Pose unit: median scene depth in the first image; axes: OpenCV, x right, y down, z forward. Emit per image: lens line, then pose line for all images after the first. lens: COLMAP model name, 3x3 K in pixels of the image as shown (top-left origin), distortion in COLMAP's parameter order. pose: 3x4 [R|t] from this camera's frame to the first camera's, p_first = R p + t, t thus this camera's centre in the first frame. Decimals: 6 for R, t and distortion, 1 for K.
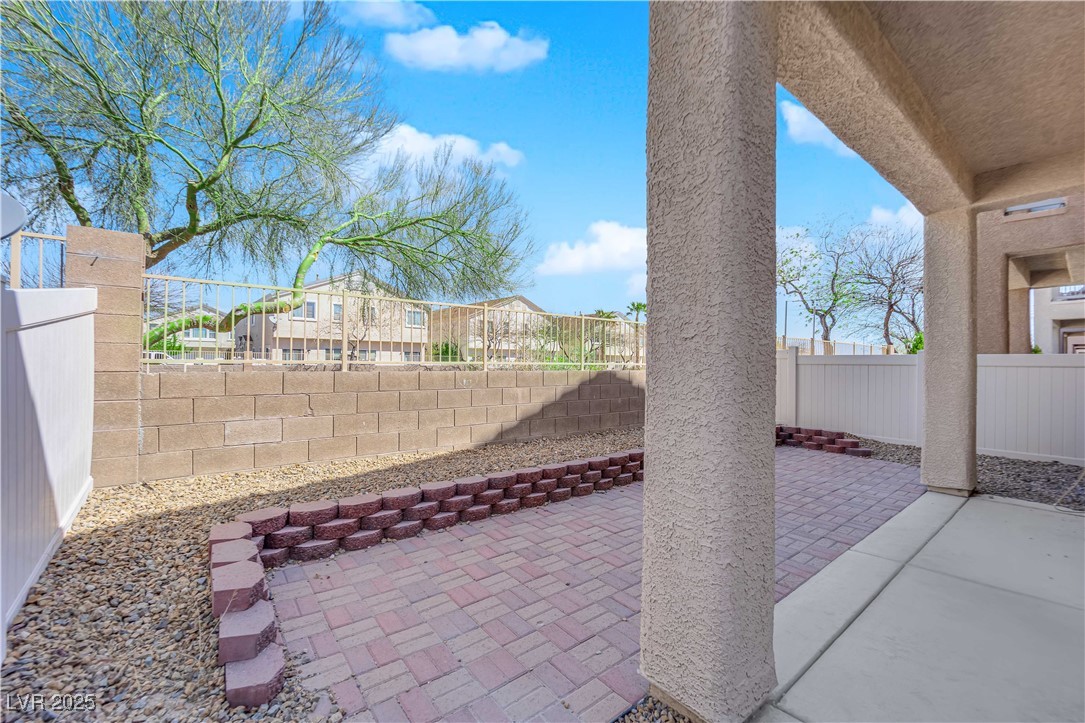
lens RADIAL K [[432.9, 0, 546.1], [0, 432.9, 360.6], [0, 0, 1]] dist [-0.011371, -0.003114]
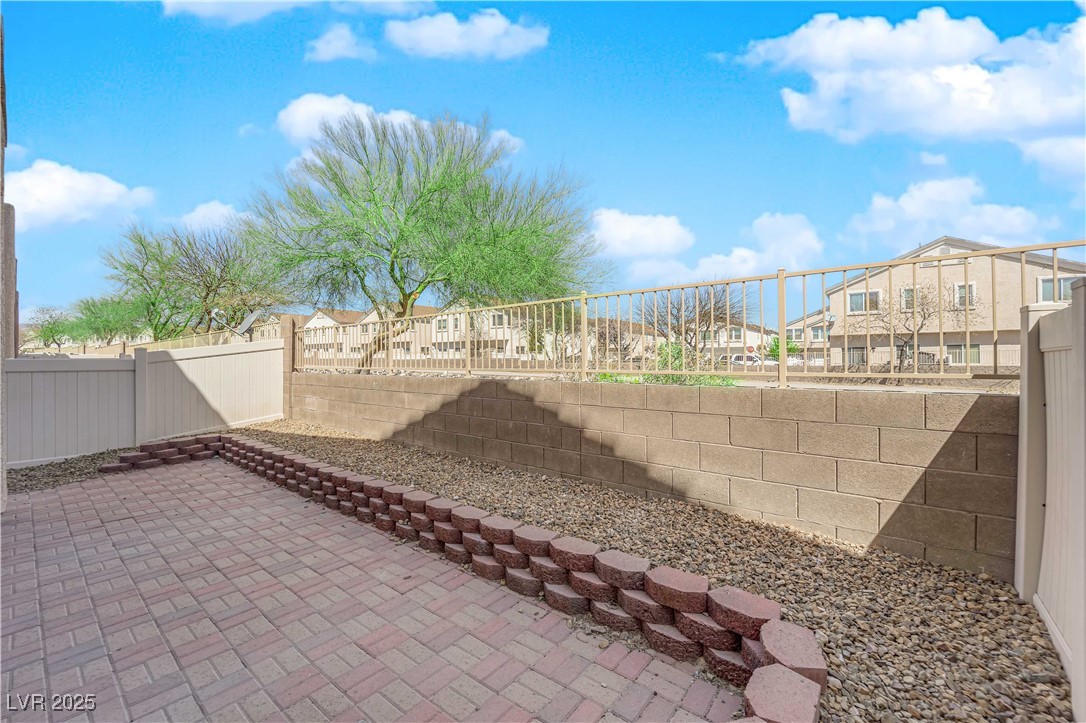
lens RADIAL K [[433.3, 0, 536.4], [0, 433.3, 355.5], [0, 0, 1]] dist [-0.011371, -0.003114]
pose [[0.220207, -0.023761, -0.975164, 0.860205], [0.014777, 0.999670, -0.021021, 0.000202], [0.975341, -0.009781, 0.220485, 0.916616]]
